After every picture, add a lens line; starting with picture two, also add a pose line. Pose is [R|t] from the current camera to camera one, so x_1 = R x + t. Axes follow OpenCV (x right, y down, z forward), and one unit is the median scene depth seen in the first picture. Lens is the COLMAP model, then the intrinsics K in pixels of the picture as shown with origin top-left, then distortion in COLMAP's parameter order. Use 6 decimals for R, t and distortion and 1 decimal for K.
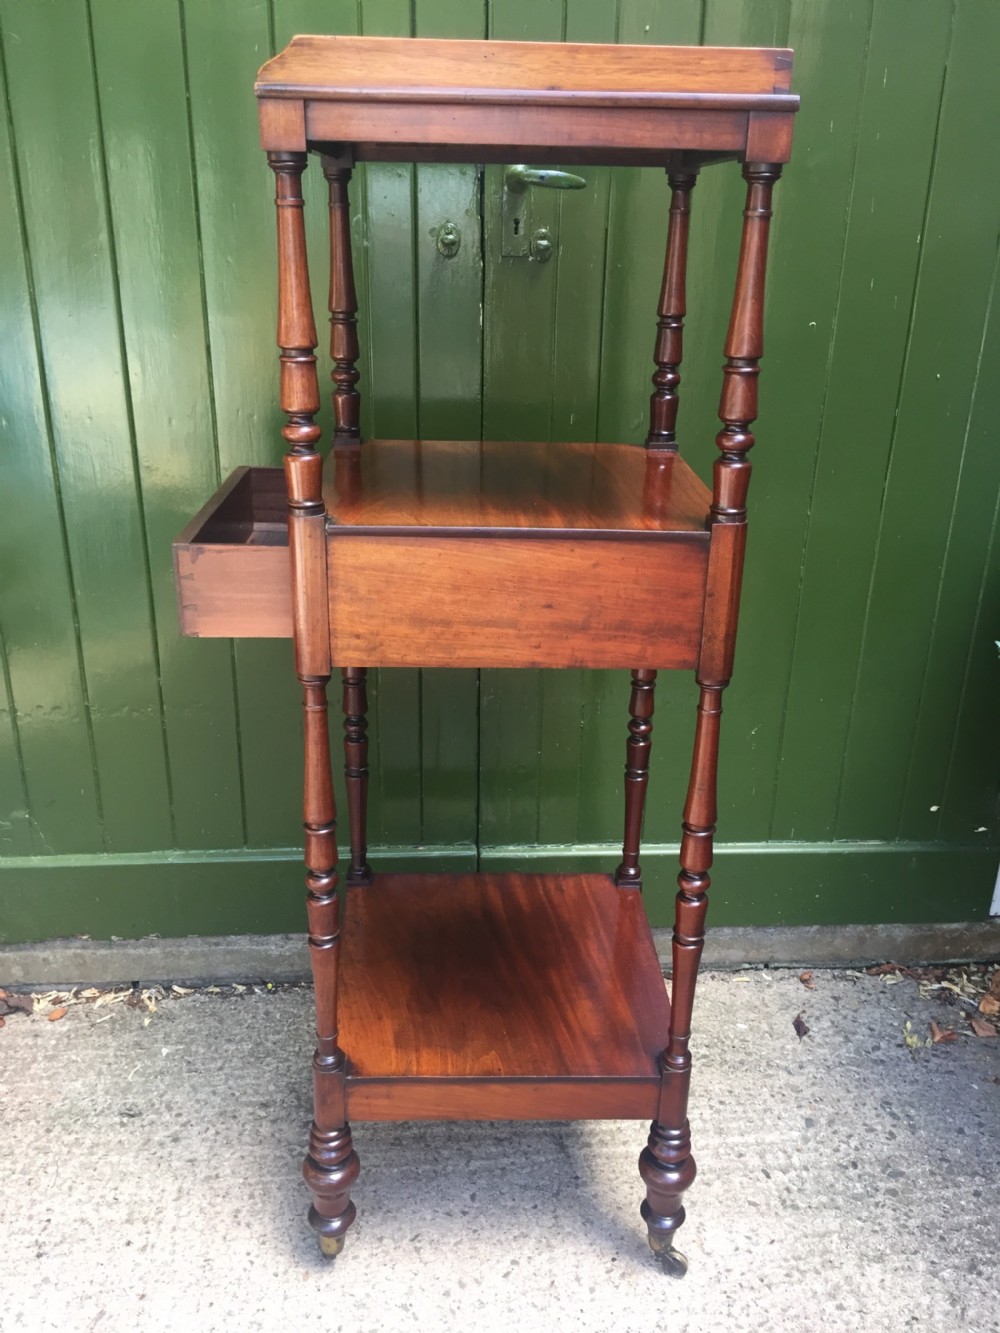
lens RADIAL K [[1152.2, 0, 500.0], [0, 1152.2, 672.1], [0, 0, 1]] dist [0.084363, -0.124166]
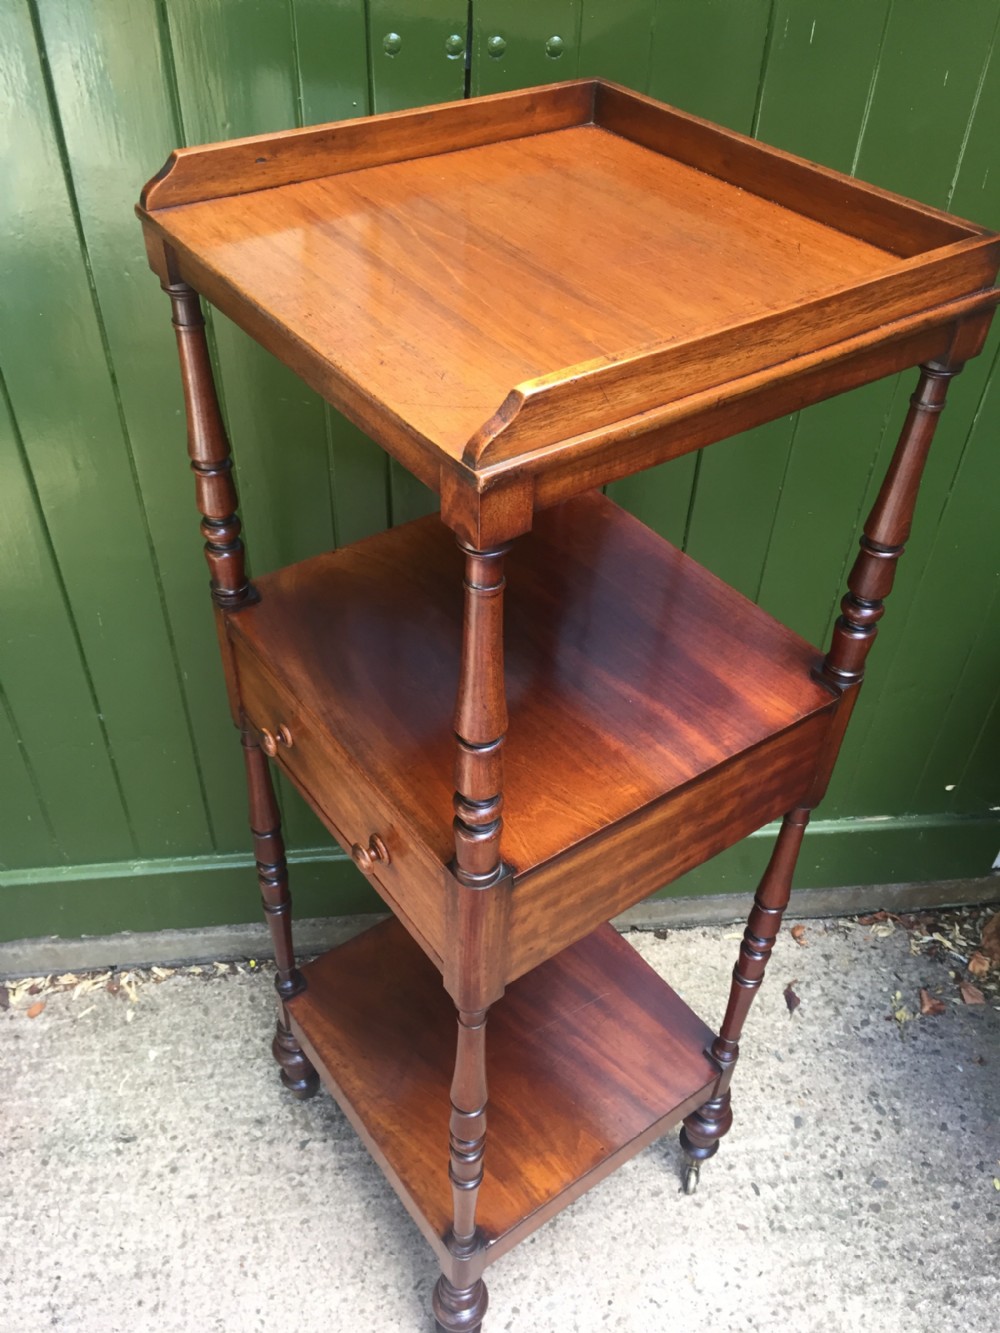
lens RADIAL K [[1147.7, 0, 497.6], [0, 1147.7, 687.9], [0, 0, 1]] dist [0.082079, -0.124498]
pose [[0.999328, -0.017613, 0.032153, -0.023789], [0.005255, 0.936803, 0.349817, -0.333396], [-0.036282, -0.349413, 0.936266, 0.195185]]
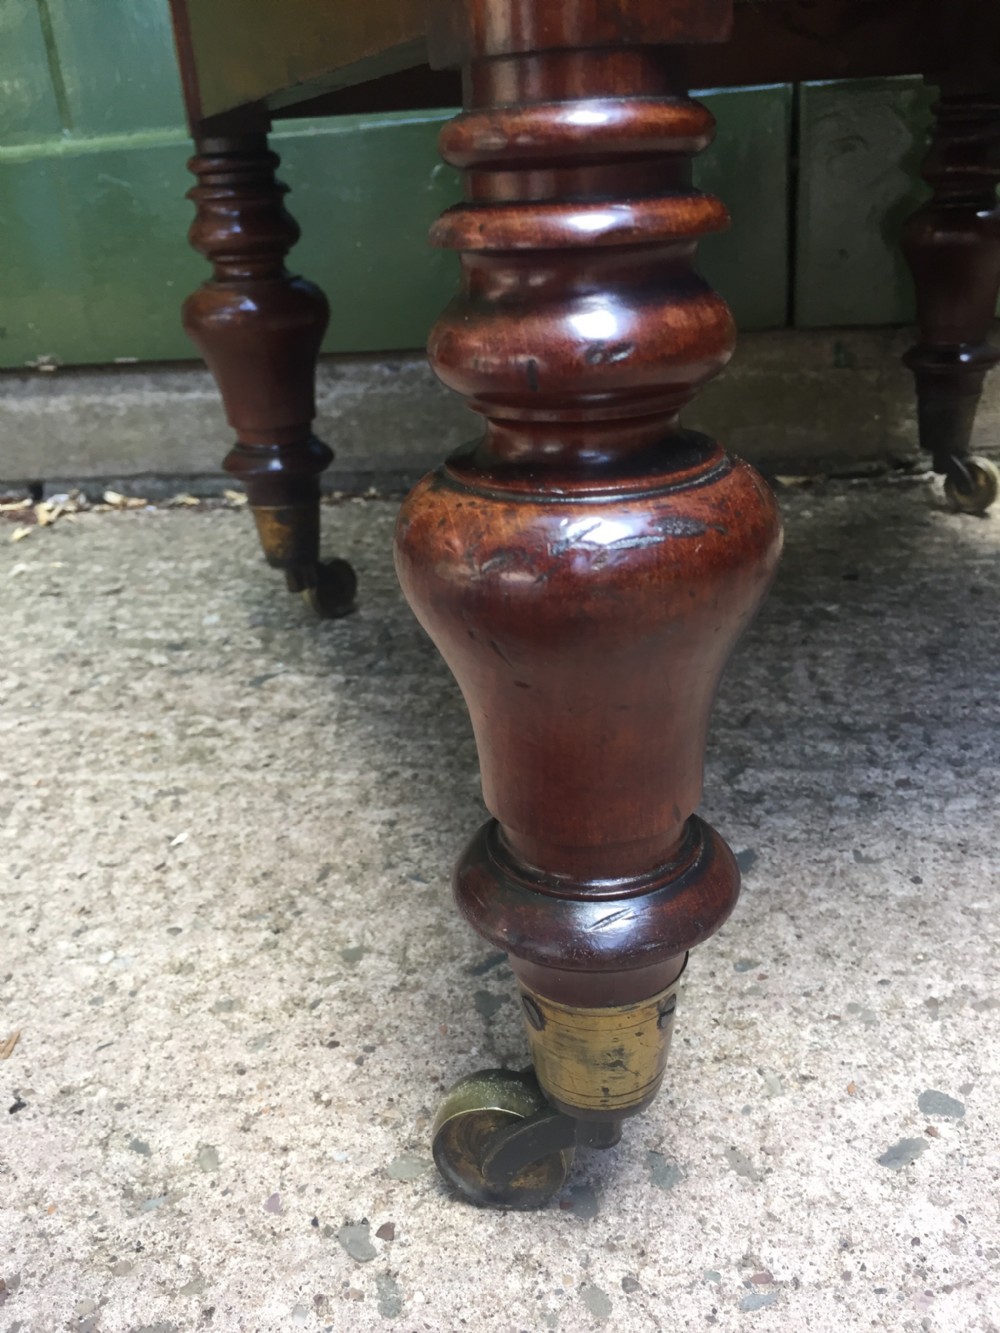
lens RADIAL K [[1168.1, 0, 500.0], [0, 1168.1, 666.5], [0, 0, 1]] dist [0.078663, -0.136359]
pose [[0.962496, 0.014298, -0.270919, -0.005581], [-0.002529, 0.999040, 0.043741, 0.371147], [0.271284, -0.041415, 0.961608, 0.692886]]
